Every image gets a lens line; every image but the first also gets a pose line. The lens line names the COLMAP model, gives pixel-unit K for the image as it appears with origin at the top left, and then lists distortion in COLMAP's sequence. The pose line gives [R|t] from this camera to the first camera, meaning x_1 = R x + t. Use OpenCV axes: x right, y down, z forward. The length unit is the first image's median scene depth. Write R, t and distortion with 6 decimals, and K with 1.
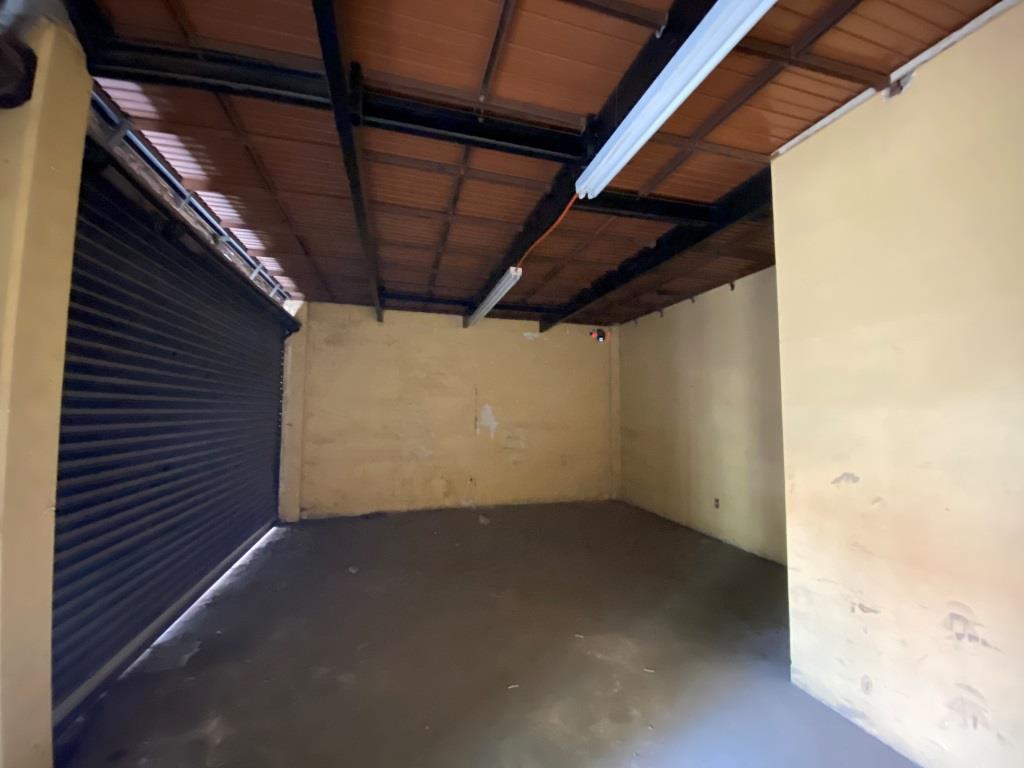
lens RADIAL K [[414.0, 0, 513.9], [0, 414.0, 381.0], [0, 0, 1]] dist [0.020727, -0.019891]
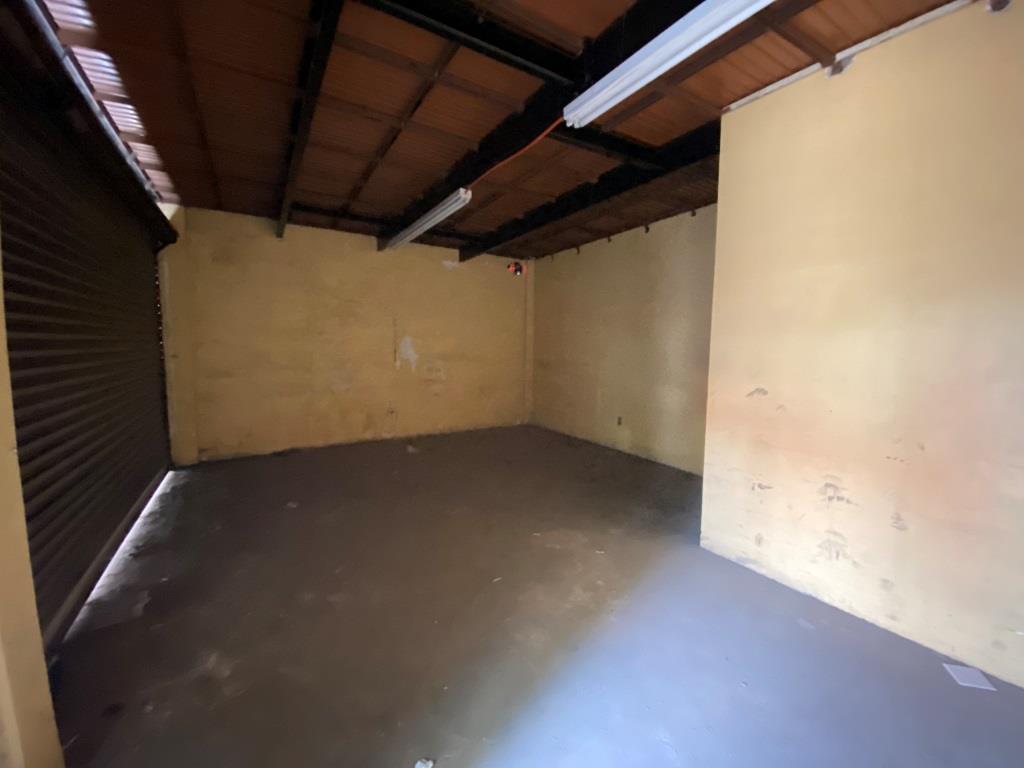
lens RADIAL K [[414.0, 0, 507.6], [0, 414.0, 380.4], [0, 0, 1]] dist [0.026526, -0.023647]
pose [[0.961894, -0.018600, 0.272790, -0.170347], [-0.024176, 0.987990, 0.152614, 0.010446], [-0.272352, -0.153394, 0.949892, -0.007035]]
